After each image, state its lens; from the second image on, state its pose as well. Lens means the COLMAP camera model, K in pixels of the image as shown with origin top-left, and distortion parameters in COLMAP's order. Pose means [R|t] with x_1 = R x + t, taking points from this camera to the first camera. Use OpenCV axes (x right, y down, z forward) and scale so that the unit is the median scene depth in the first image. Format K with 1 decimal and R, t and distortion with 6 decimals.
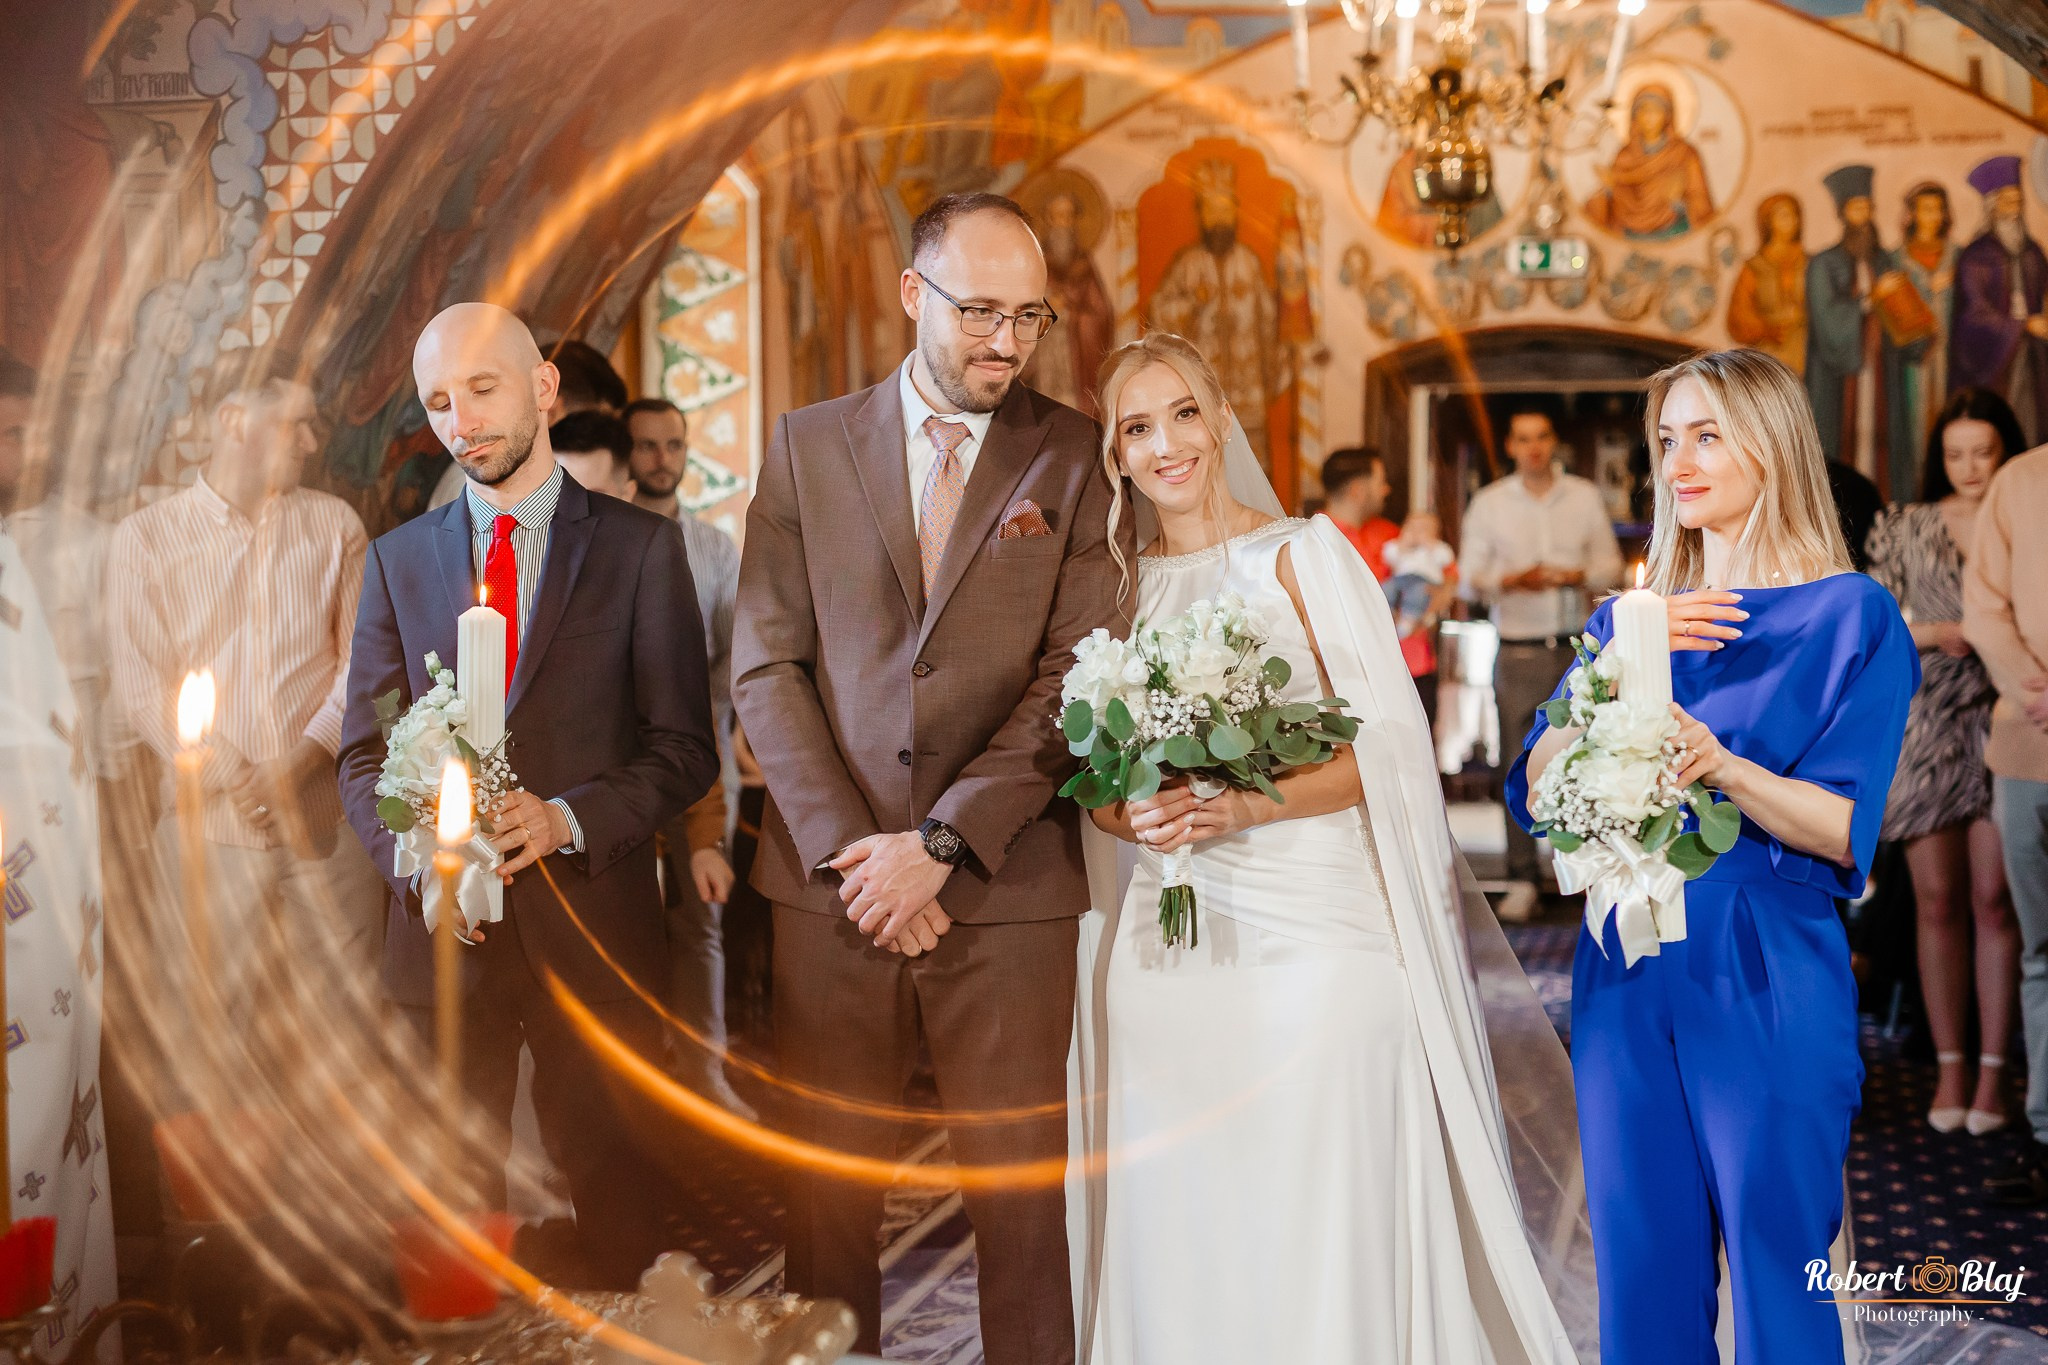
lens RADIAL K [[3072.7, 0, 981.7], [0, 3072.7, 721.0], [0, 0, 1]] dist [-0.005630, 0.069450]
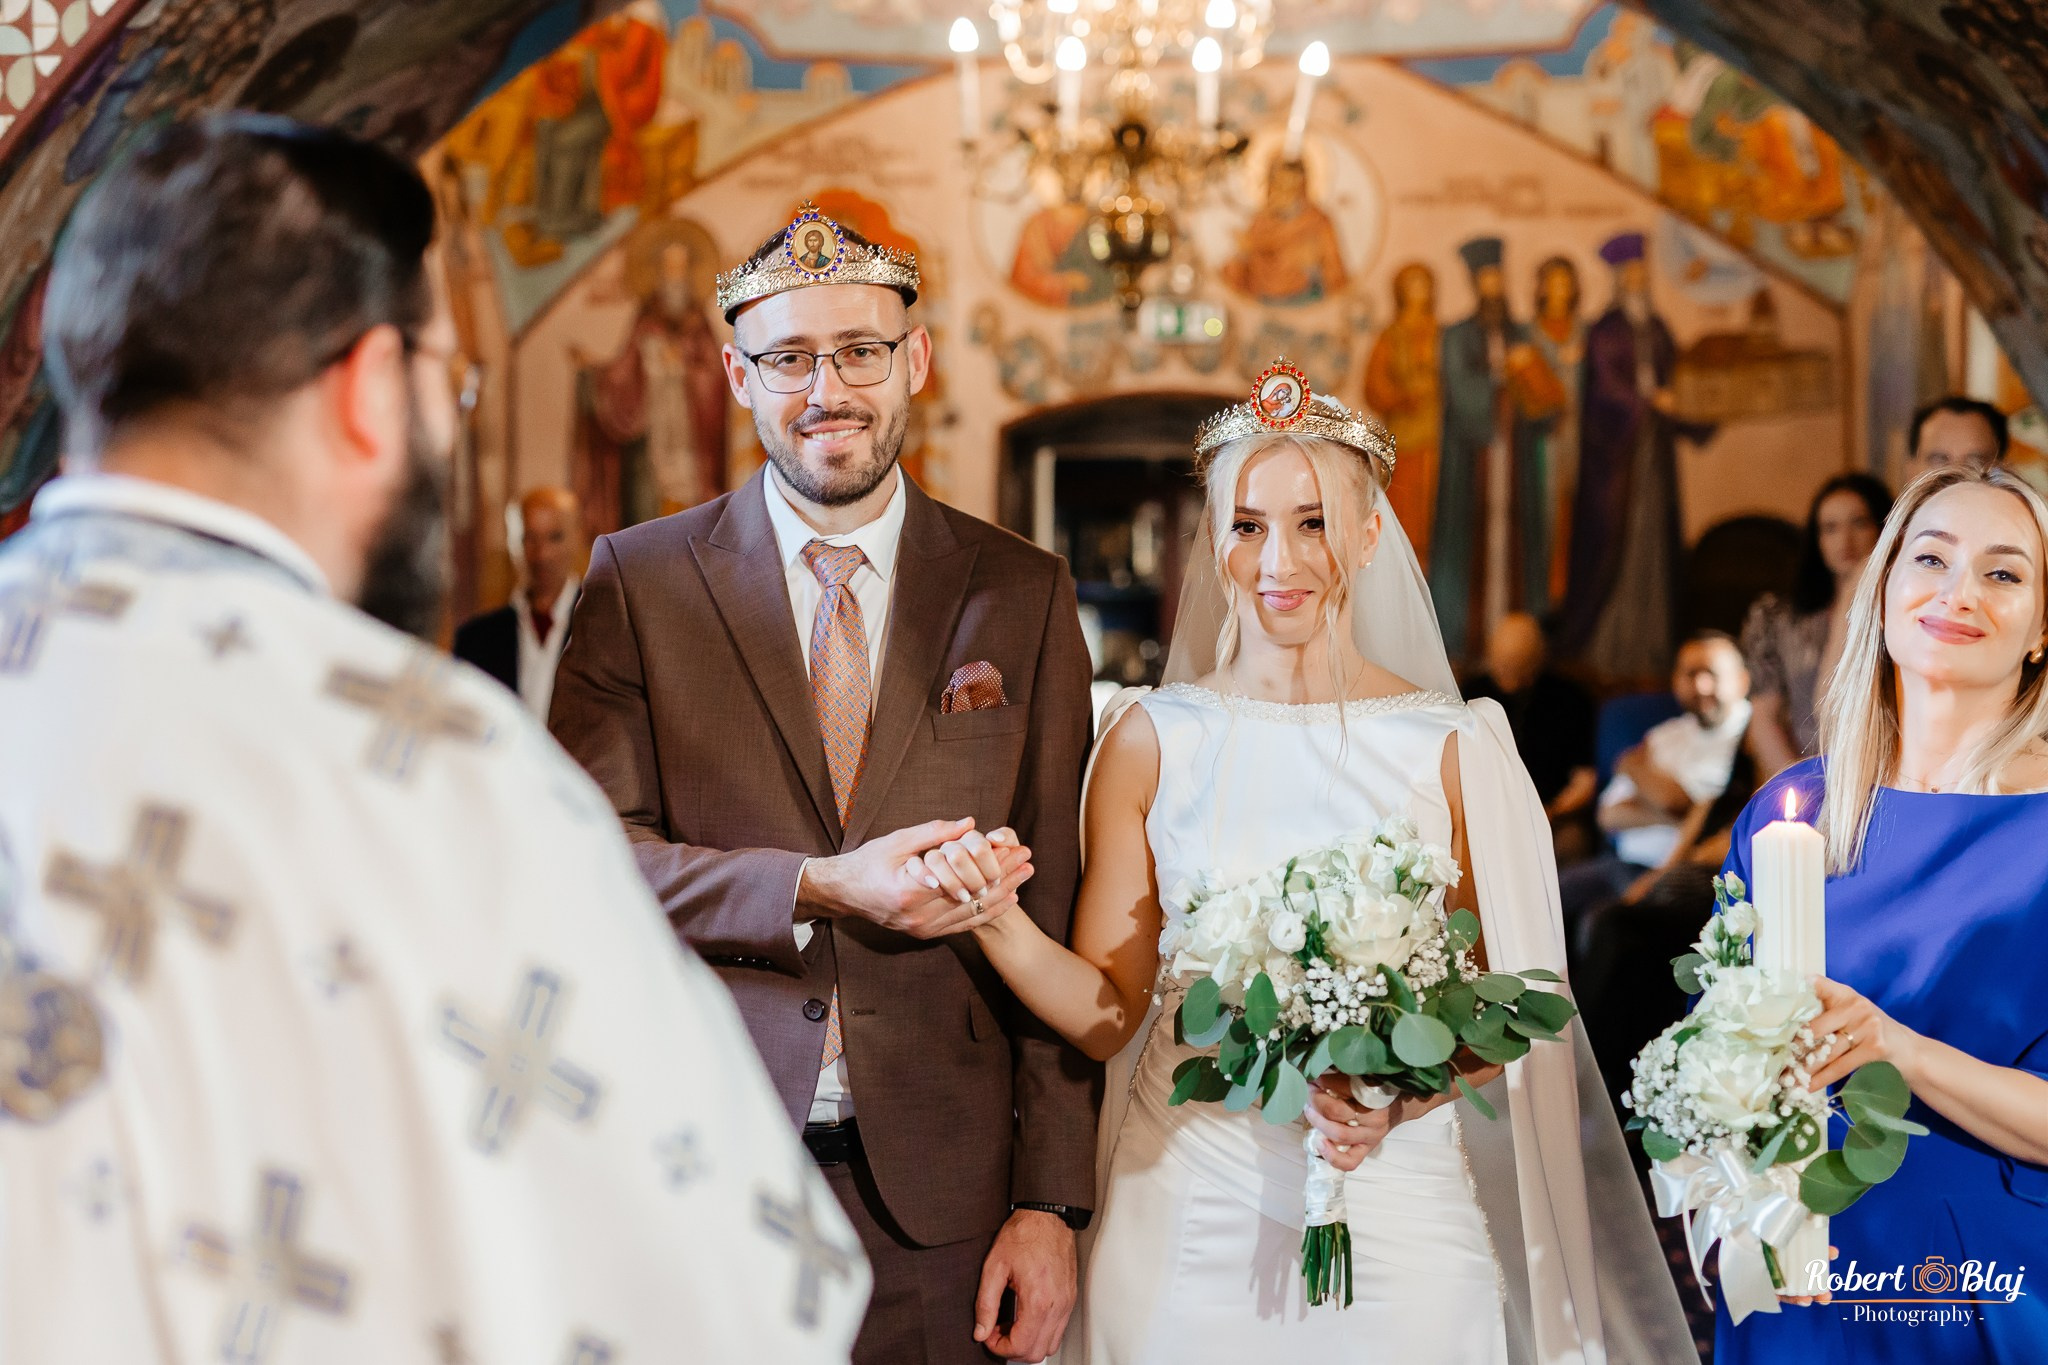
lens RADIAL K [[2889.7, 0, 1050.8], [0, 2889.7, 688.0], [0, 0, 1]] dist [0.011475, 0.008914]
pose [[0.980620, -0.002426, 0.195904, -0.038230], [0.006248, 0.999802, -0.018899, -0.017921], [-0.195819, 0.019756, 0.980441, 0.113544]]
